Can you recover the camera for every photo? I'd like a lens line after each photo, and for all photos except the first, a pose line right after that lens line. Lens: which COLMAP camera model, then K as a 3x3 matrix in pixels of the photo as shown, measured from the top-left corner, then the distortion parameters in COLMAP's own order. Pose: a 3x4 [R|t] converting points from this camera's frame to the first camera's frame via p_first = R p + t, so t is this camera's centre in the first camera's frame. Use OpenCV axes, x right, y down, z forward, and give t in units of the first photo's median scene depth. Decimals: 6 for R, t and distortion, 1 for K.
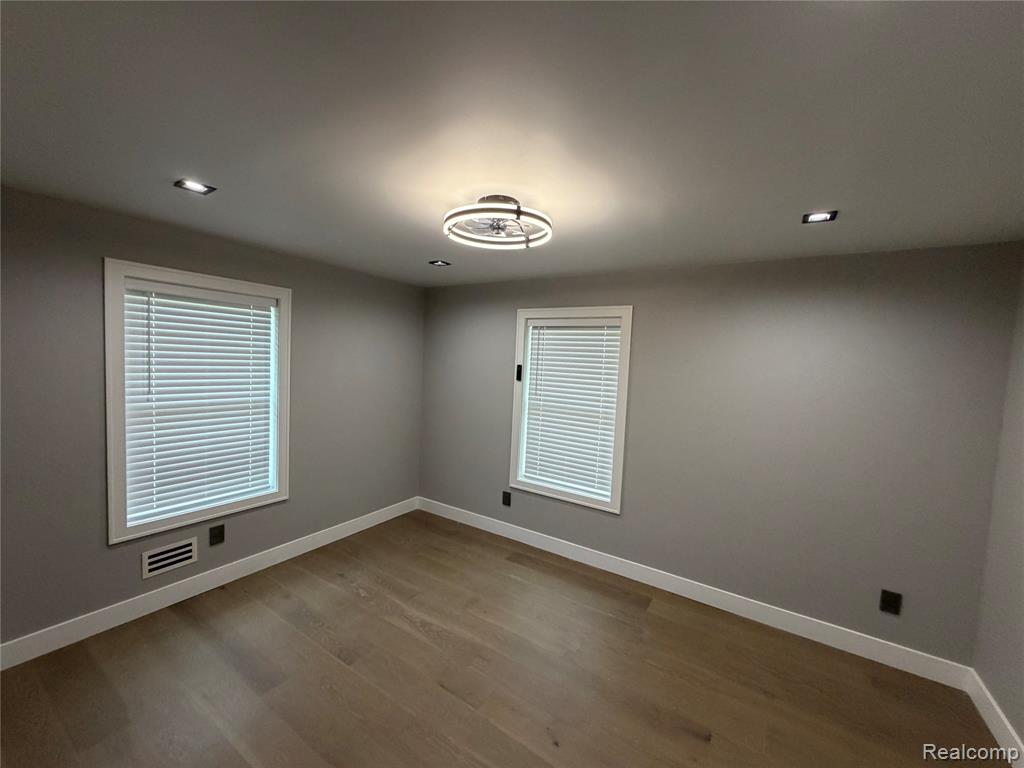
lens RADIAL K [[406.9, 0, 508.4], [0, 406.9, 392.5], [0, 0, 1]] dist [-0.000571, -0.000358]
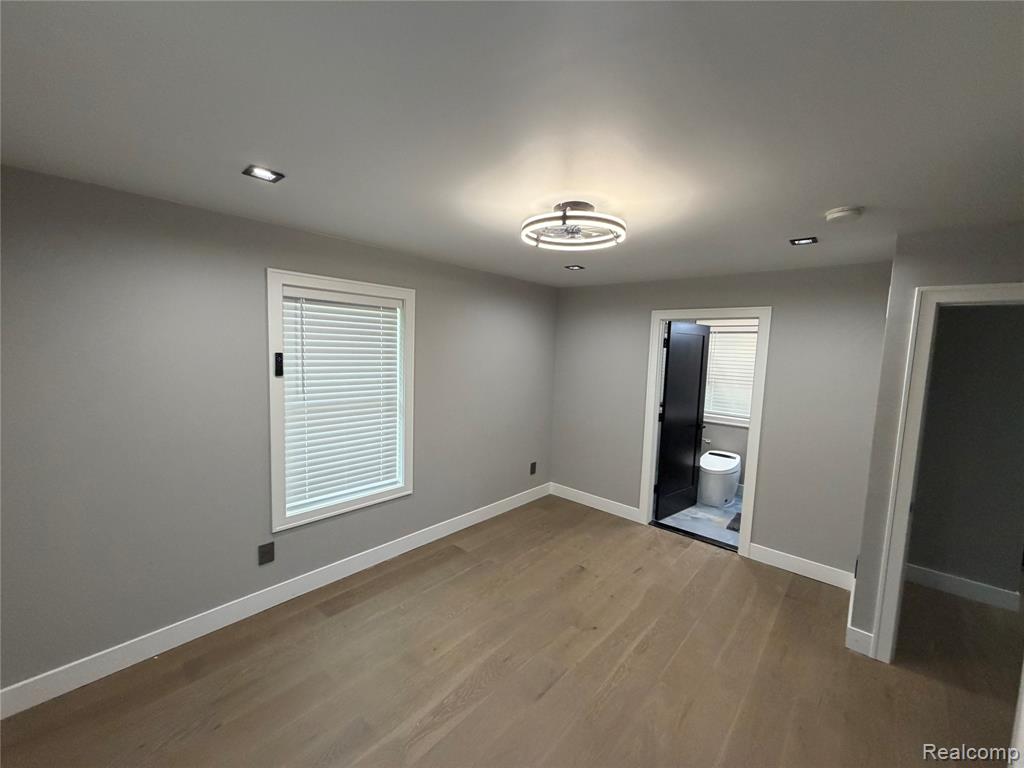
lens RADIAL K [[406.9, 0, 508.6], [0, 406.9, 391.0], [0, 0, 1]] dist [-0.000571, -0.000358]
pose [[0.154866, -0.147954, 0.976794, -0.645713], [0.055375, 0.988468, 0.140943, -0.087489], [-0.986382, 0.032262, 0.161273, 0.569576]]
